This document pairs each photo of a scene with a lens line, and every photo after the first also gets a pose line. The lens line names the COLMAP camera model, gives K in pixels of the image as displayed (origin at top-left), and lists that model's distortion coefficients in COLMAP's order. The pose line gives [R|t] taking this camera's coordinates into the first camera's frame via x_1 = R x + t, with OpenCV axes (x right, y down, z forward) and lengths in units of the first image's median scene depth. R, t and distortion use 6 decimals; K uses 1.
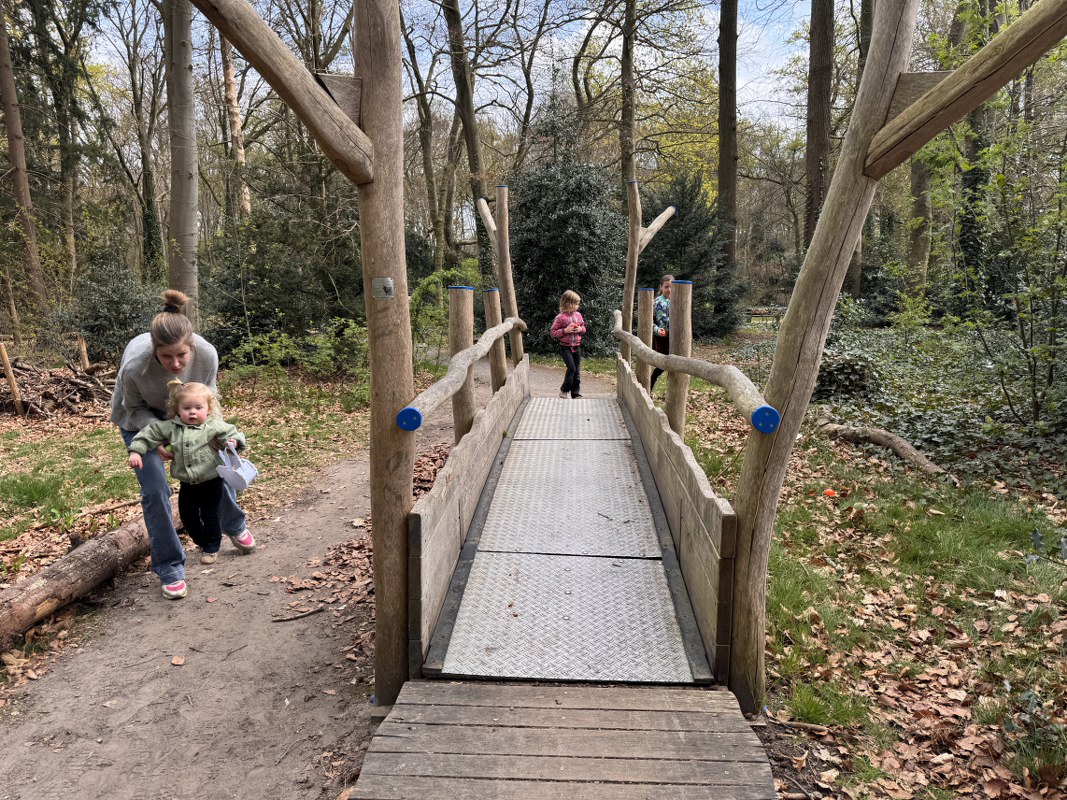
lens RADIAL K [[827.5, 0, 533.5], [0, 827.5, 400.0], [0, 0, 1]] dist [0.119670, -0.137800]
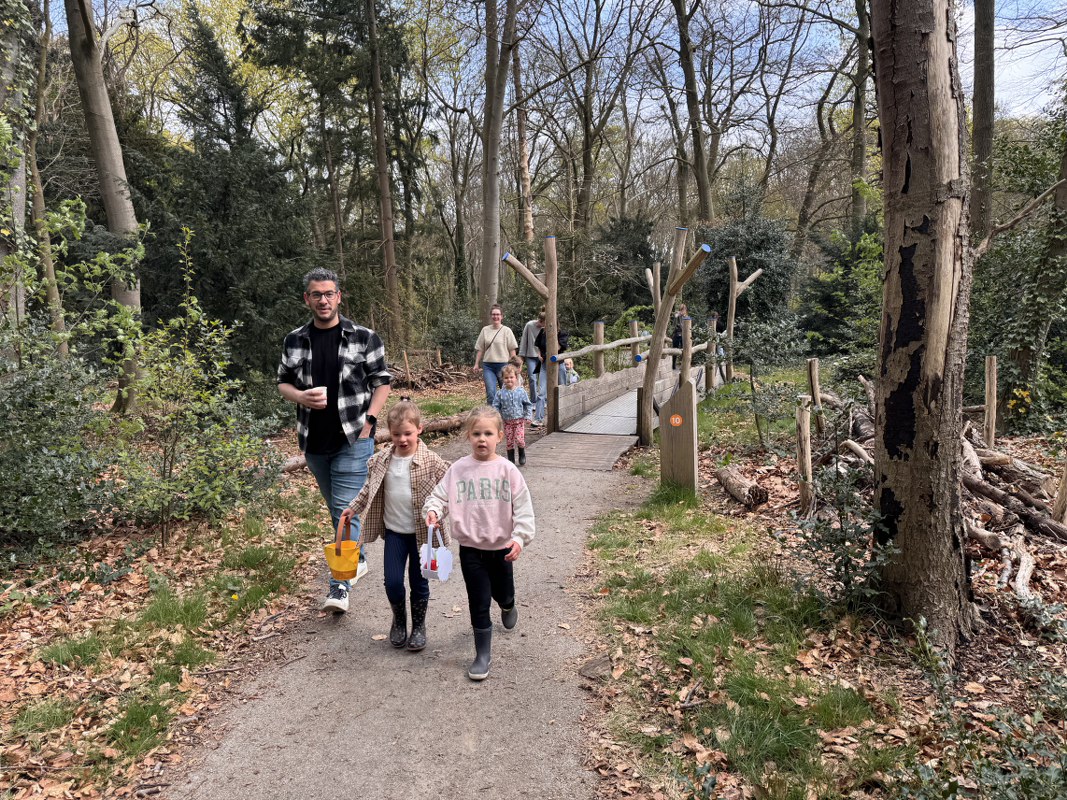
lens RADIAL K [[827.5, 0, 533.5], [0, 827.5, 400.0], [0, 0, 1]] dist [0.119670, -0.137800]
pose [[0.947187, 0.021806, -0.319940, 0.073380], [-0.030022, 0.999333, -0.020771, 0.021311], [0.319274, 0.029279, 0.947210, -0.195797]]
